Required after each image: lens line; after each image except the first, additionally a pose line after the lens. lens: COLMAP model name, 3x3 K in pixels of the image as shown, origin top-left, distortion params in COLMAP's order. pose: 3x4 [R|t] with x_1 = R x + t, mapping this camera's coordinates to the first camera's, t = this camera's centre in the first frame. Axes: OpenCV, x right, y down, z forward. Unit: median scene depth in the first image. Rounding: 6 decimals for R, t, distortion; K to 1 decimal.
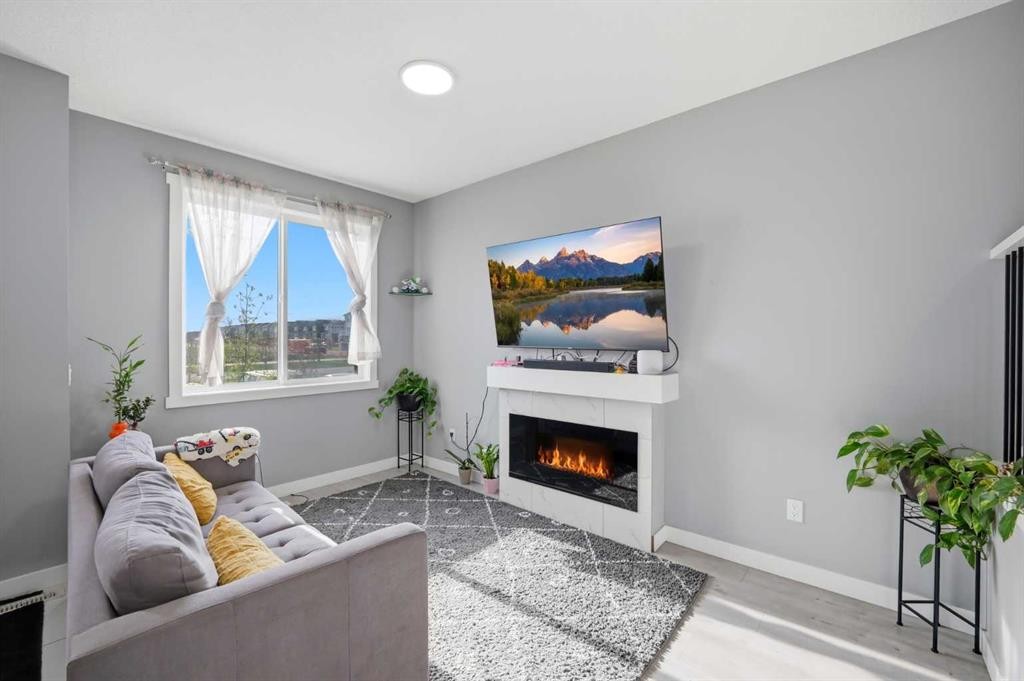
lens RADIAL K [[429.1, 0, 507.5], [0, 429.1, 337.8], [0, 0, 1]] dist [-0.024577, 0.004367]
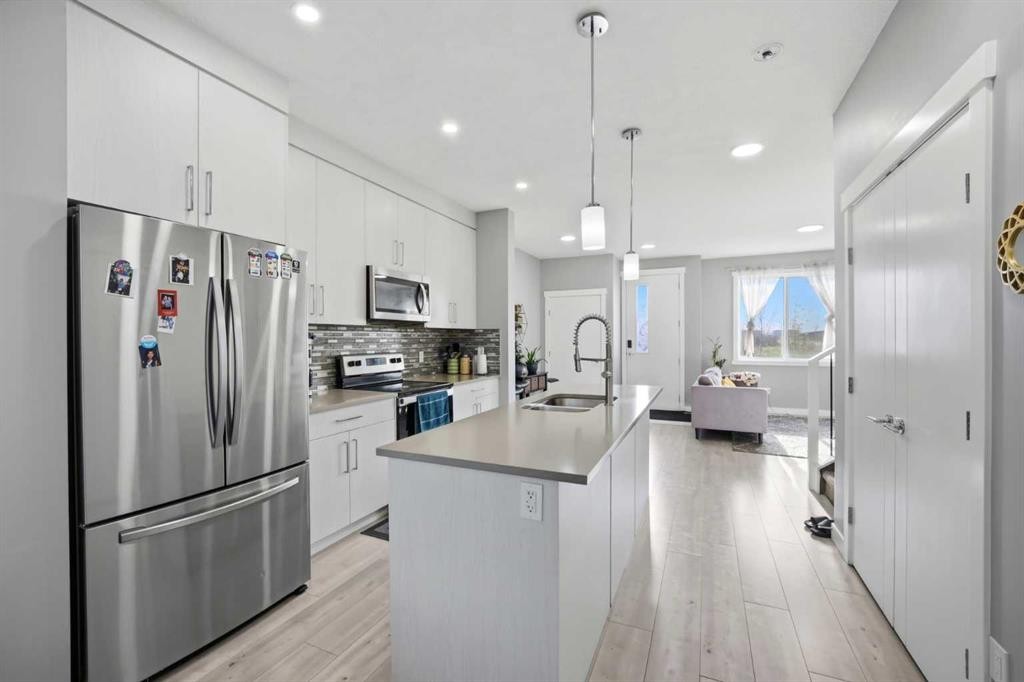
lens RADIAL K [[429.1, 0, 512.7], [0, 429.1, 341.5], [0, 0, 1]] dist [-0.024577, 0.004367]
pose [[0.293010, 0.003610, -0.956102, 1.210836], [0.010469, 0.999921, 0.006984, -0.006574], [0.956052, -0.012056, 0.292949, -0.977610]]
